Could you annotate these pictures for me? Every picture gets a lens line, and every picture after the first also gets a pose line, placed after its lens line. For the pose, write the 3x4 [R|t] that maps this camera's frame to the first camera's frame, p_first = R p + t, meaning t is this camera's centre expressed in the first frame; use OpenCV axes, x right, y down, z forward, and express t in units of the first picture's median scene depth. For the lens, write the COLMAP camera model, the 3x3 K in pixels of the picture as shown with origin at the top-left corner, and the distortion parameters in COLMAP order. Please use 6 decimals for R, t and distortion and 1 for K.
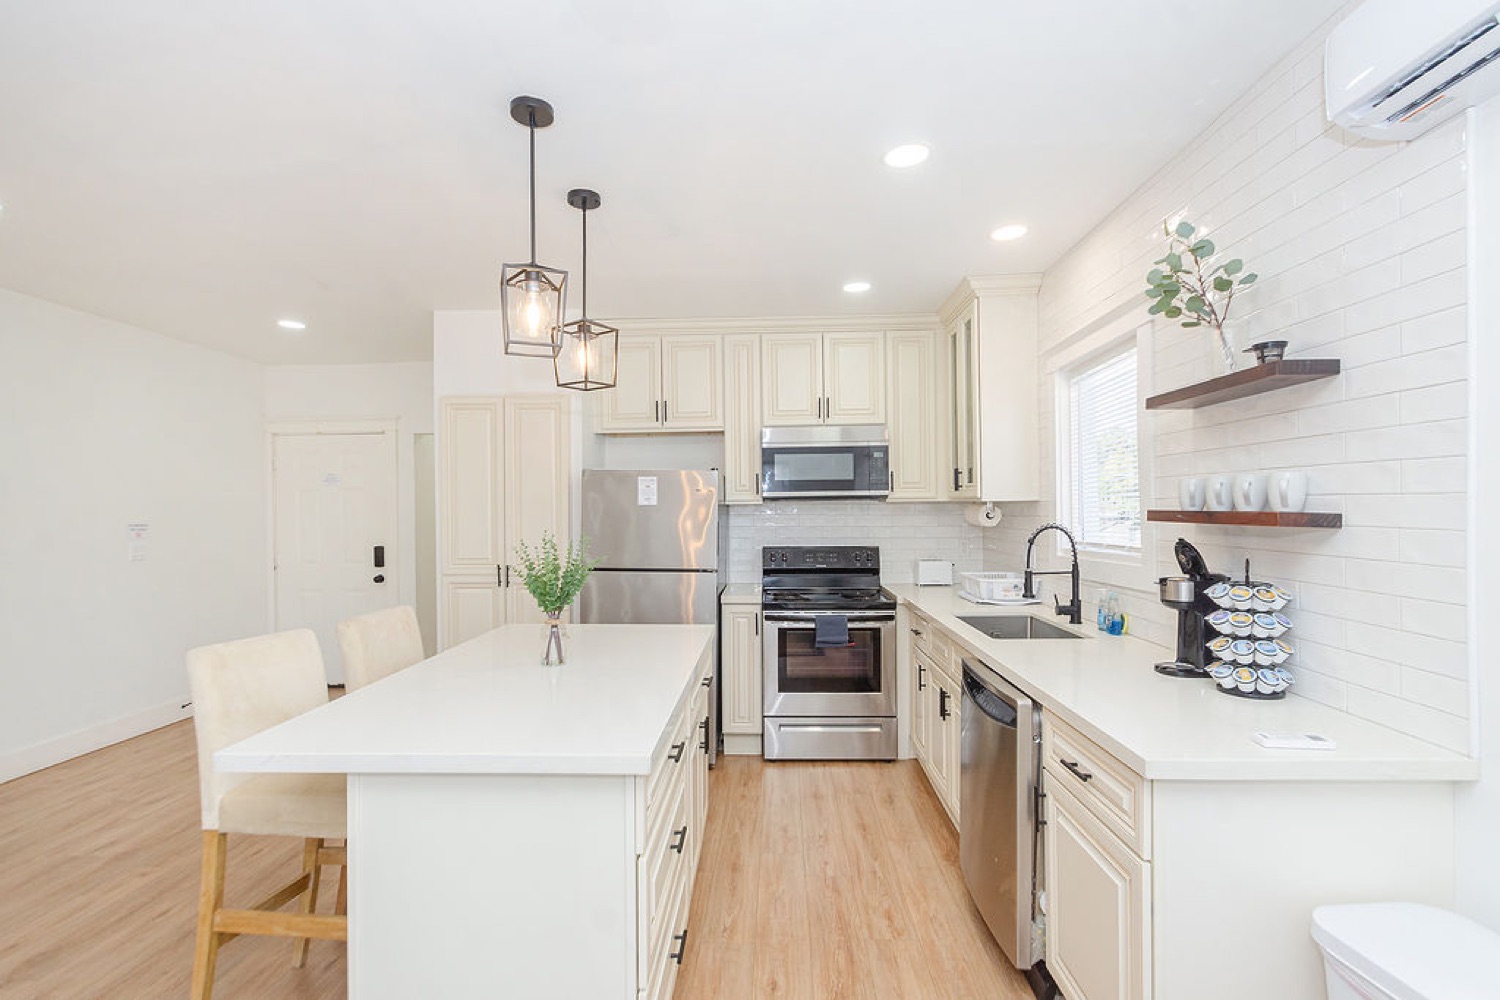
lens RADIAL K [[701.0, 0, 745.9], [0, 701.0, 508.3], [0, 0, 1]] dist [0.000574, -0.000175]
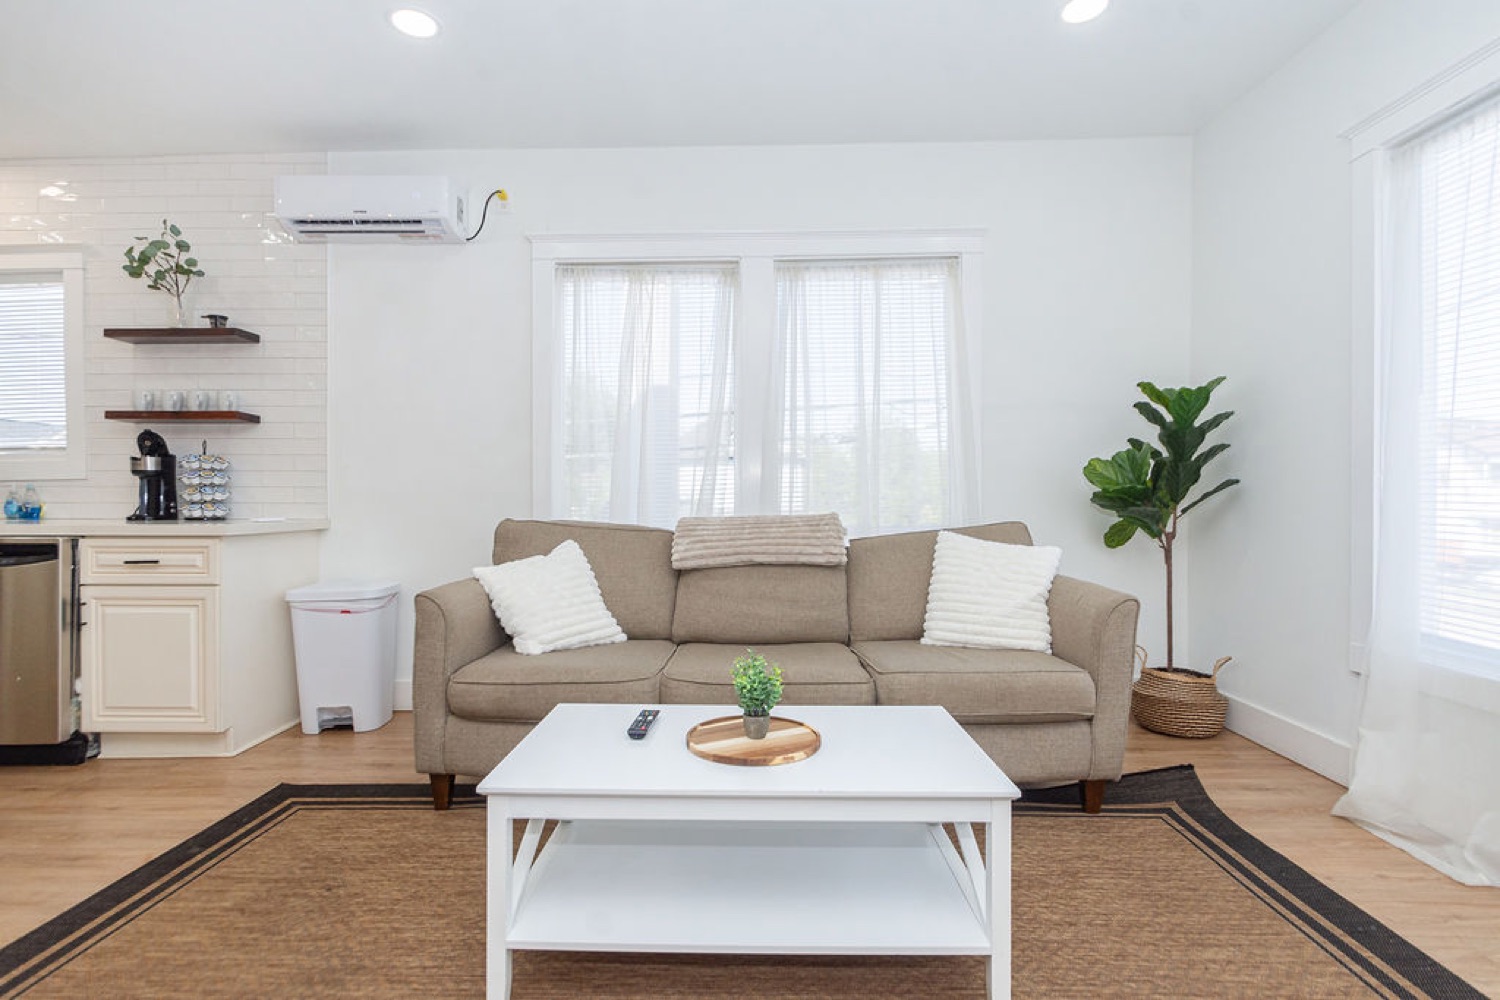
lens RADIAL K [[707.0, 0, 744.2], [0, 707.0, 505.2], [0, 0, 1]] dist [-0.001616, -0.001053]
pose [[-0.018377, 0.004646, 0.999820, -0.542165], [0.000625, 0.999989, -0.004635, 0.127853], [-0.999831, 0.000539, -0.018380, -0.142487]]
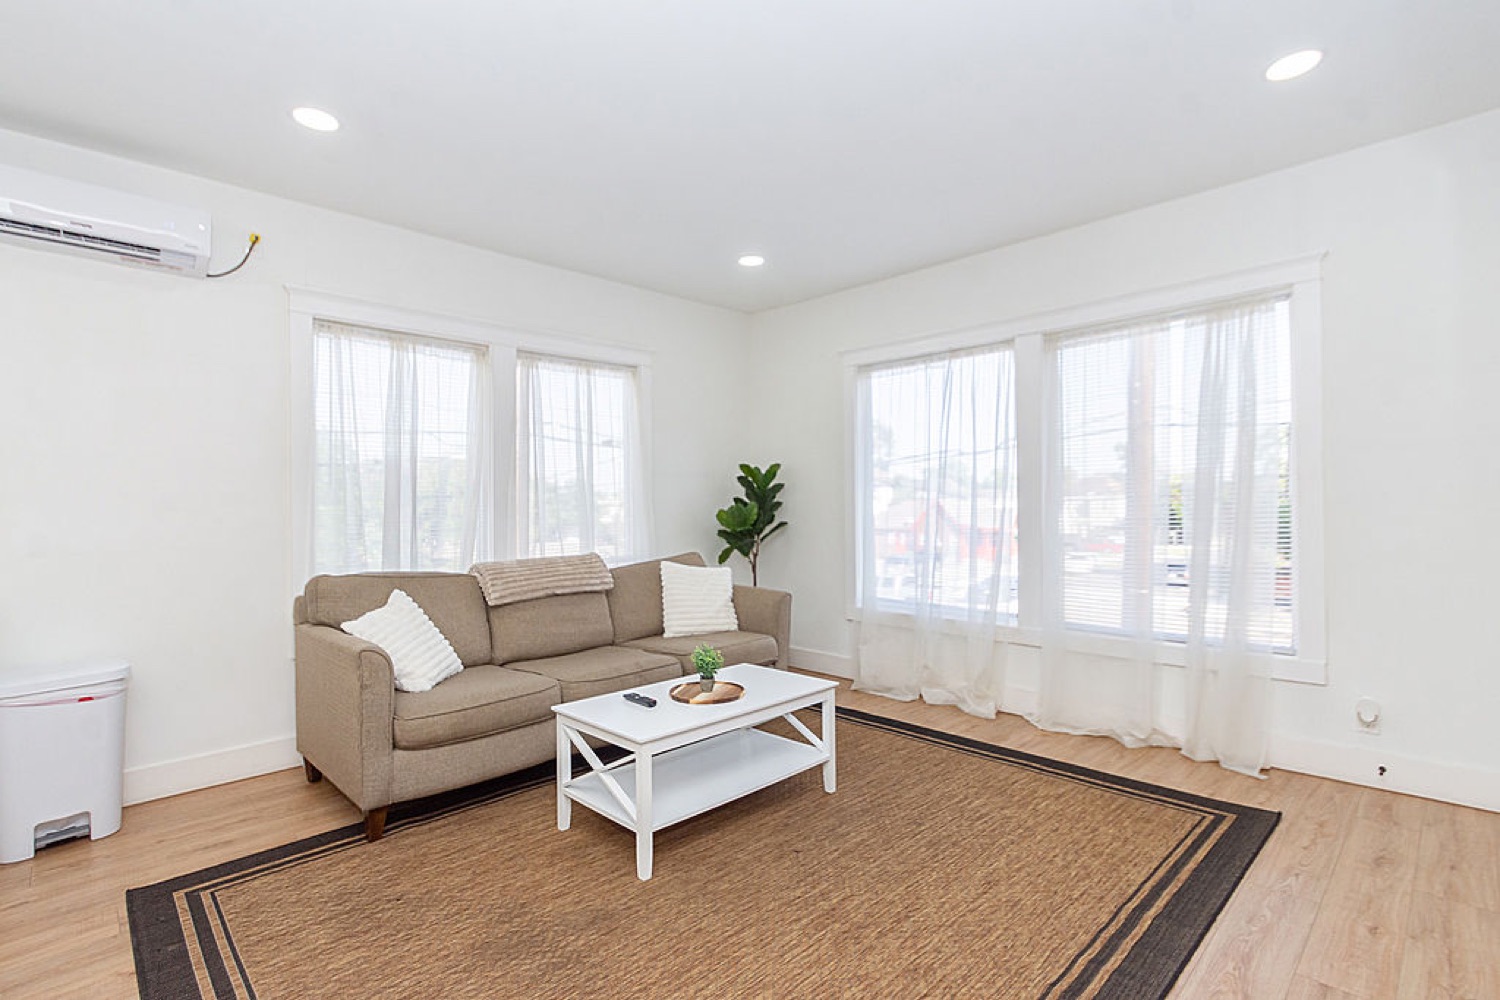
lens RADIAL K [[709.9, 0, 750.0], [0, 709.9, 500.0], [0, 0, 1]] dist [-0.000045, -0.000309]
pose [[-0.730274, 0.020495, 0.682847, -0.679769], [0.016318, 0.999788, -0.012556, 0.067412], [-0.682959, 0.001974, -0.730454, 0.394970]]
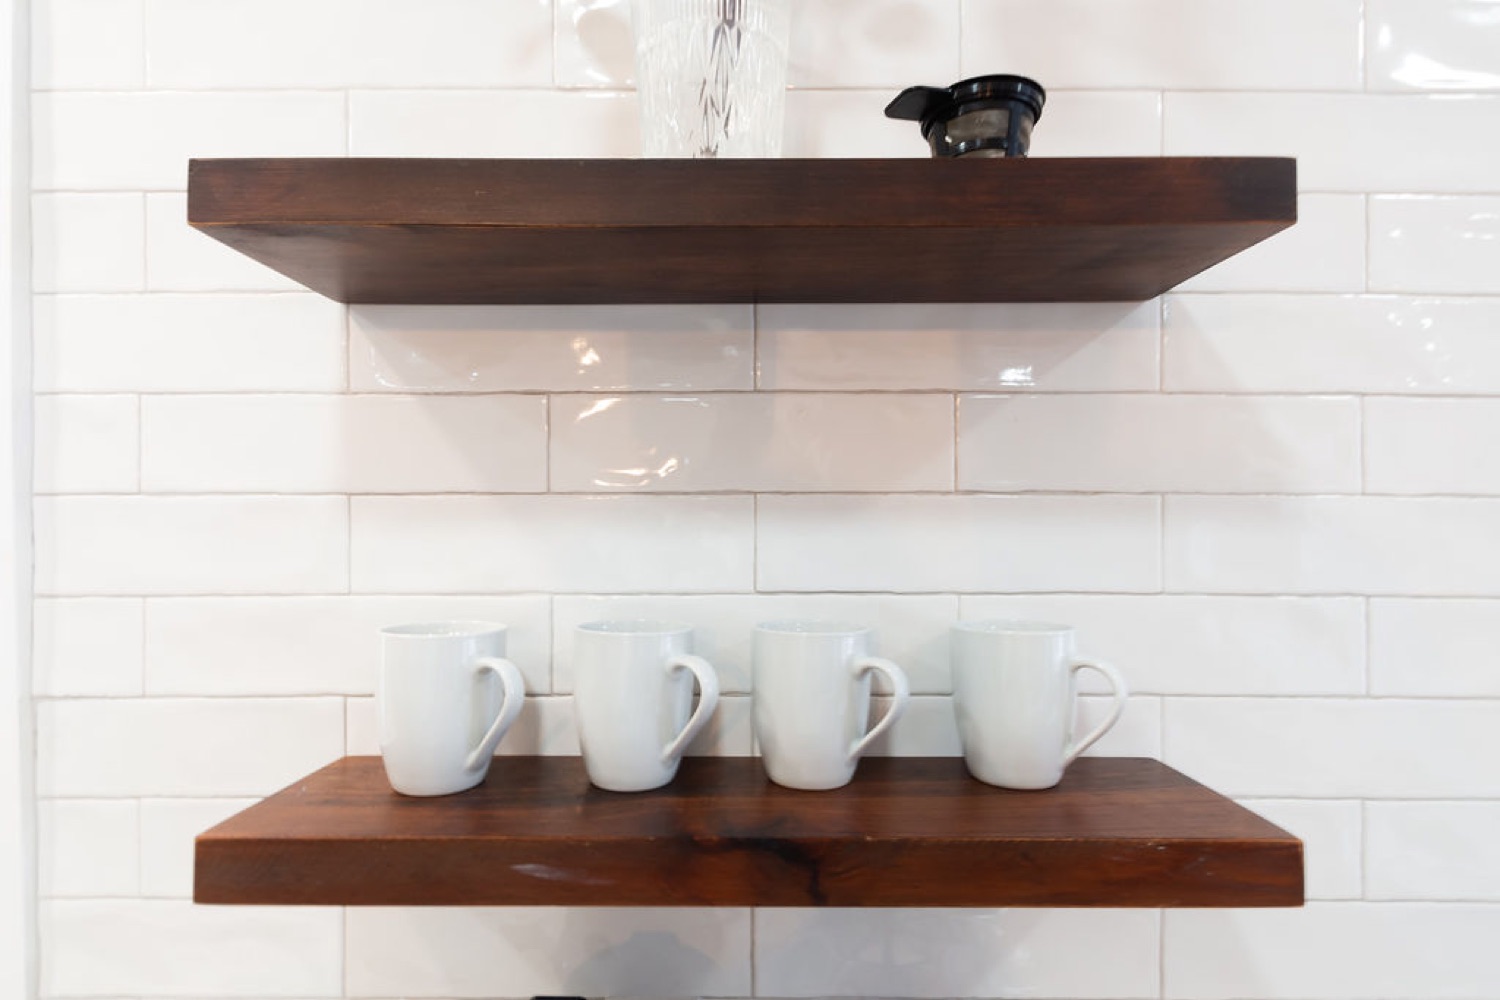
lens RADIAL K [[738.6, 0, 748.3], [0, 738.6, 501.8], [0, 0, 1]] dist [0.002151, -0.000703]
pose [[-0.017835, 0.014317, 0.999738, 0.261808], [0.005253, 0.999885, -0.014226, -0.047710], [-0.999827, 0.004998, -0.017908, 0.577595]]
